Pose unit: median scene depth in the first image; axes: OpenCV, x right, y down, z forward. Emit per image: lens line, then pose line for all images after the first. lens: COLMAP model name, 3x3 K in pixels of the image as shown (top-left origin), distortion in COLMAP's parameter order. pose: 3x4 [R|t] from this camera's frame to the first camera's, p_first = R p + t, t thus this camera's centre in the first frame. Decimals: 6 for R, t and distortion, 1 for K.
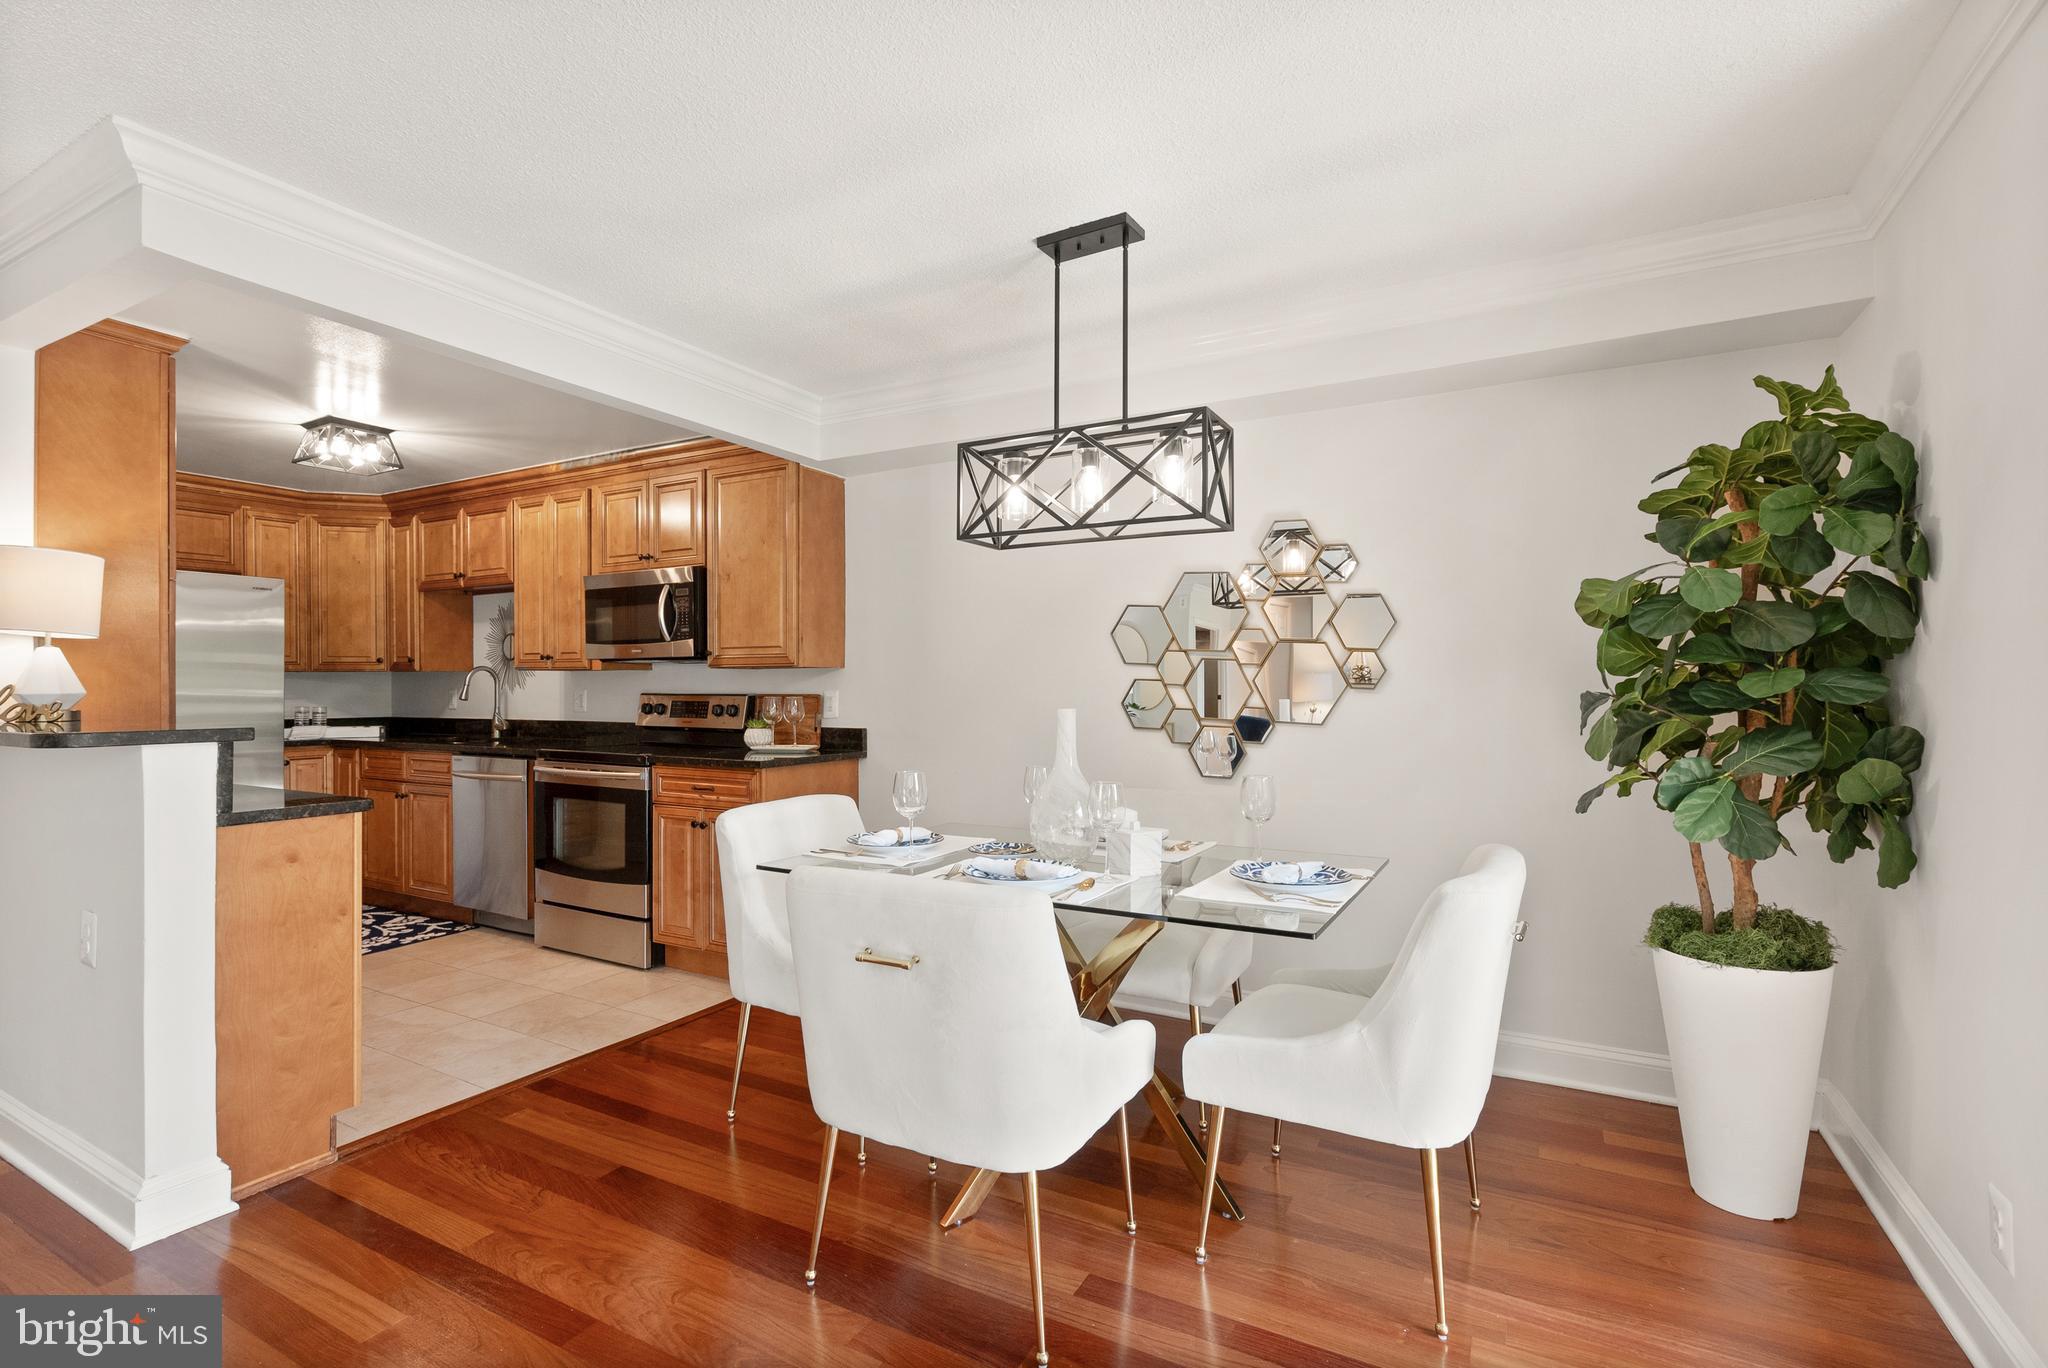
lens RADIAL K [[946.8, 0, 1027.8], [0, 946.8, 681.6], [0, 0, 1]] dist [-0.002115, 0.000045]
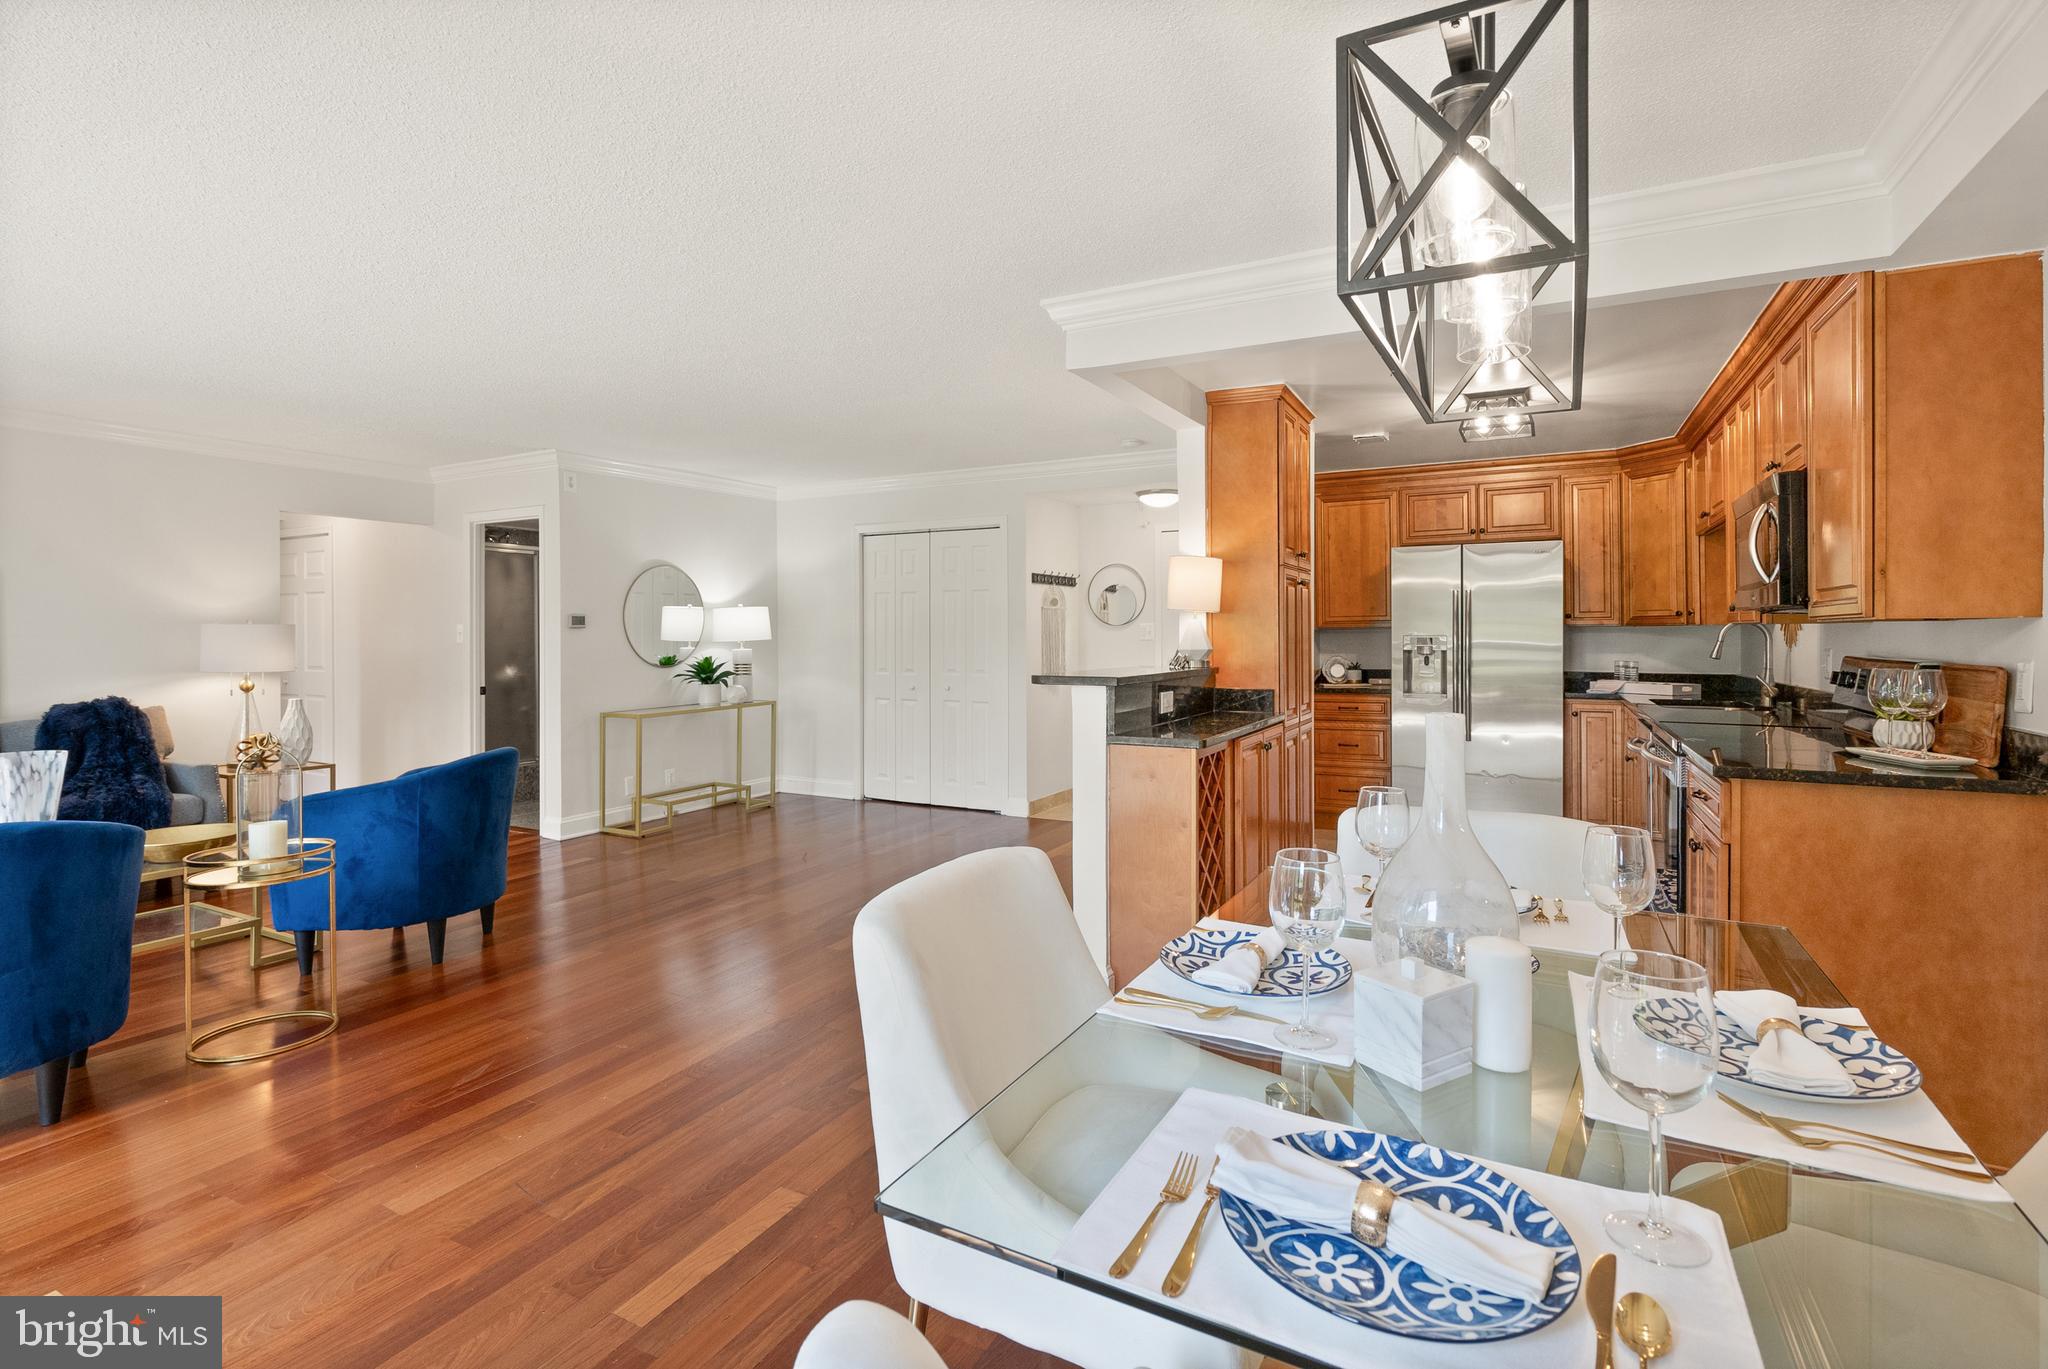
lens RADIAL K [[954.0, 0, 1016.1], [0, 954.0, 635.9], [0, 0, 1]] dist [-0.000389, 0.000377]
pose [[0.001696, 0.005258, -0.999985, 0.296731], [0.005653, 0.999970, 0.005267, -0.010590], [0.999983, -0.005662, 0.001666, 0.402908]]
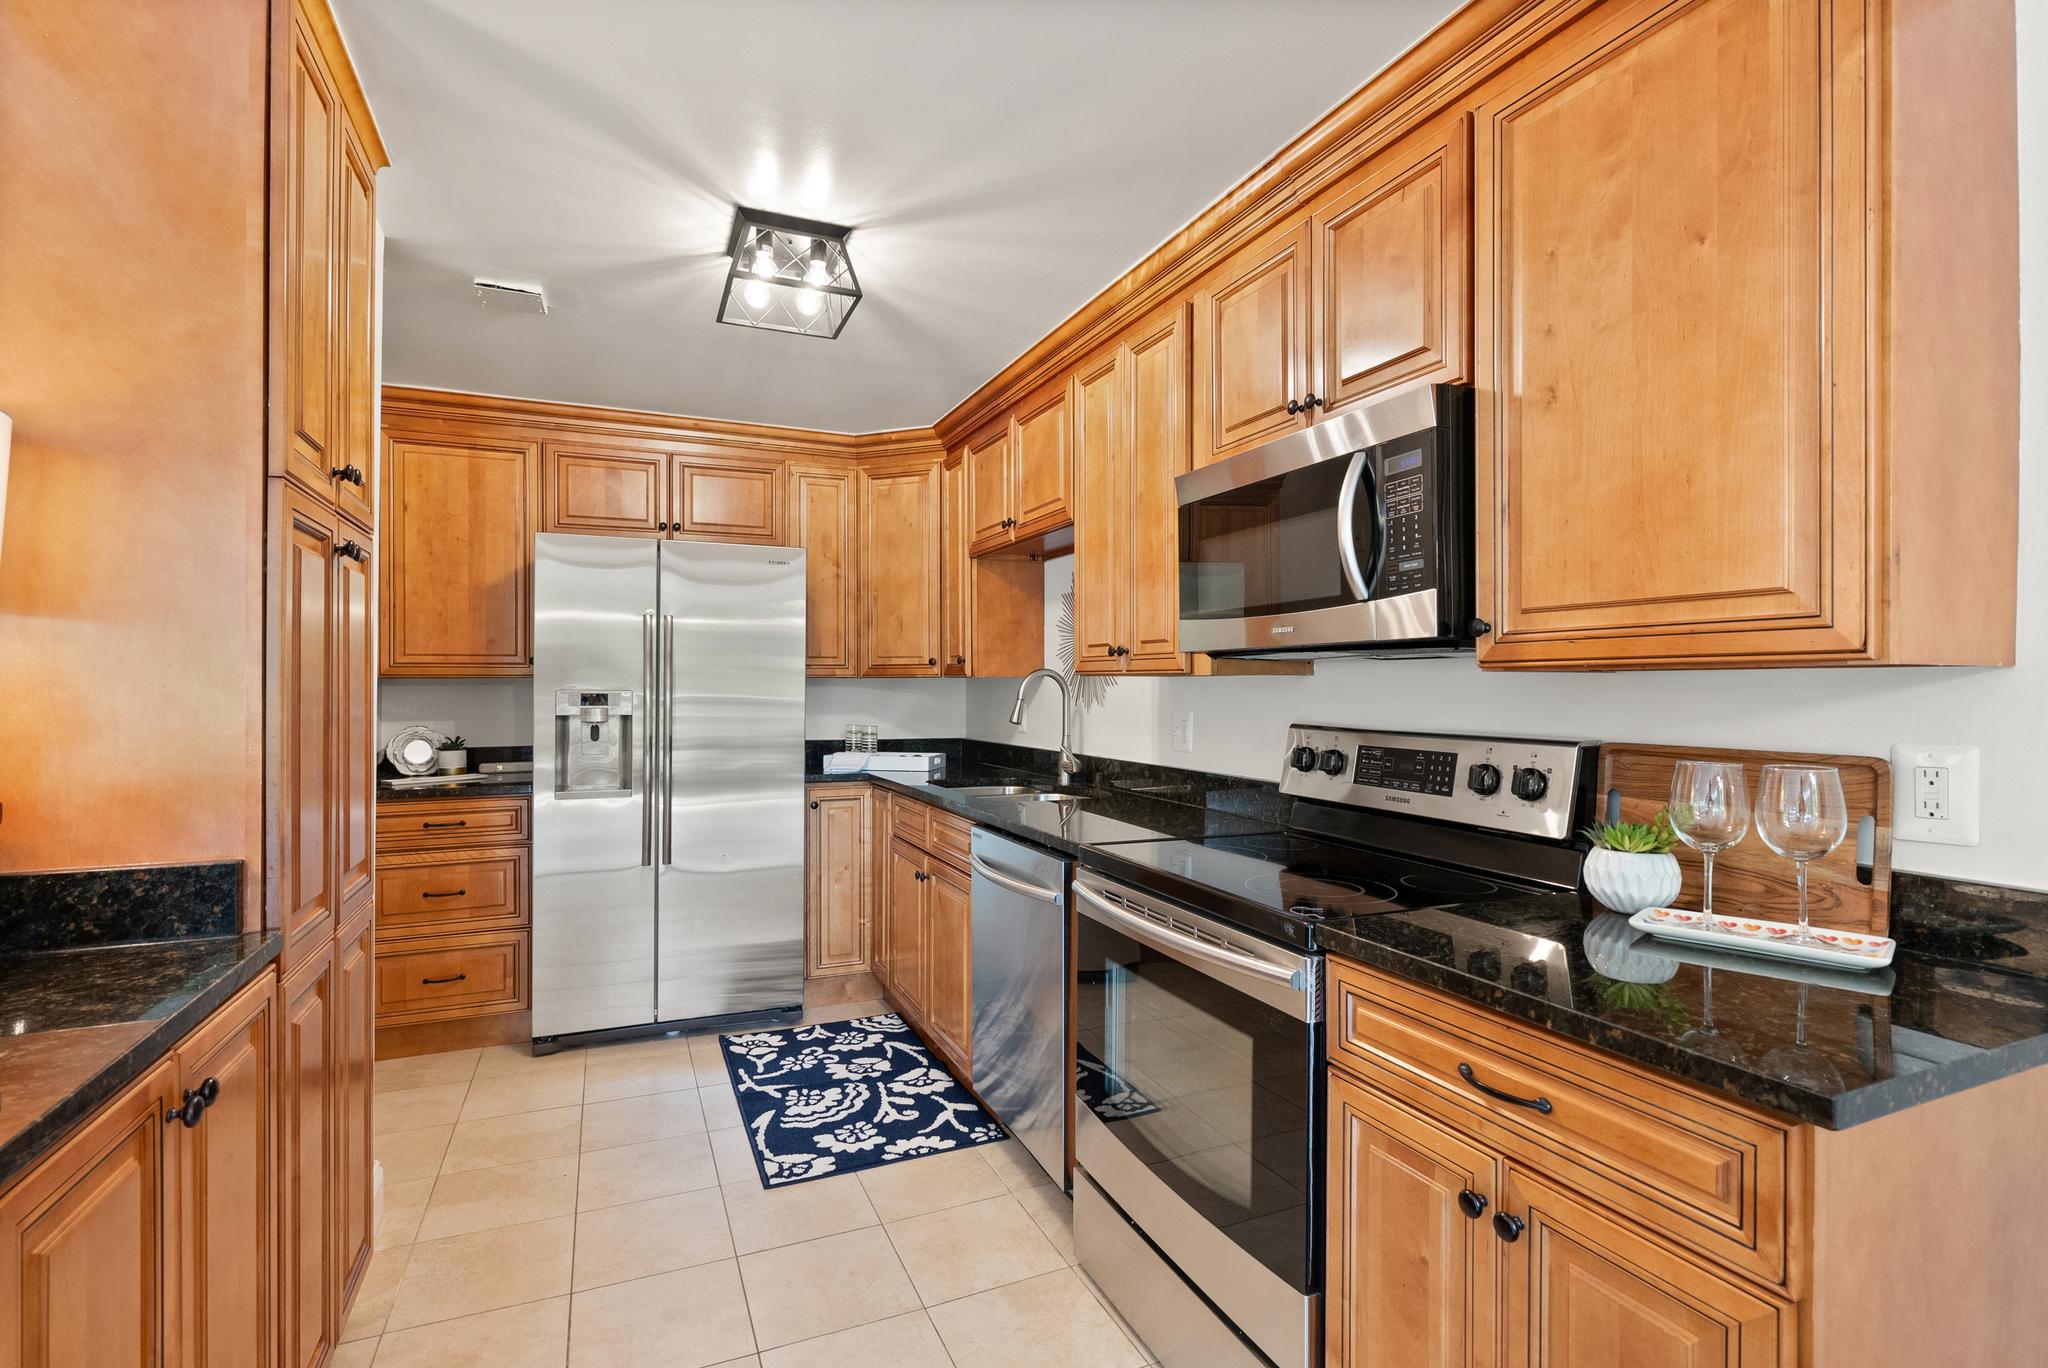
lens RADIAL K [[946.8, 0, 1027.8], [0, 946.8, 681.6], [0, 0, 1]] dist [-0.002115, 0.000045]
pose [[0.795935, 0.001835, -0.605379, -0.233931], [-0.003060, 0.999995, -0.000993, -0.008304], [0.605374, 0.002643, 0.795937, 0.561098]]
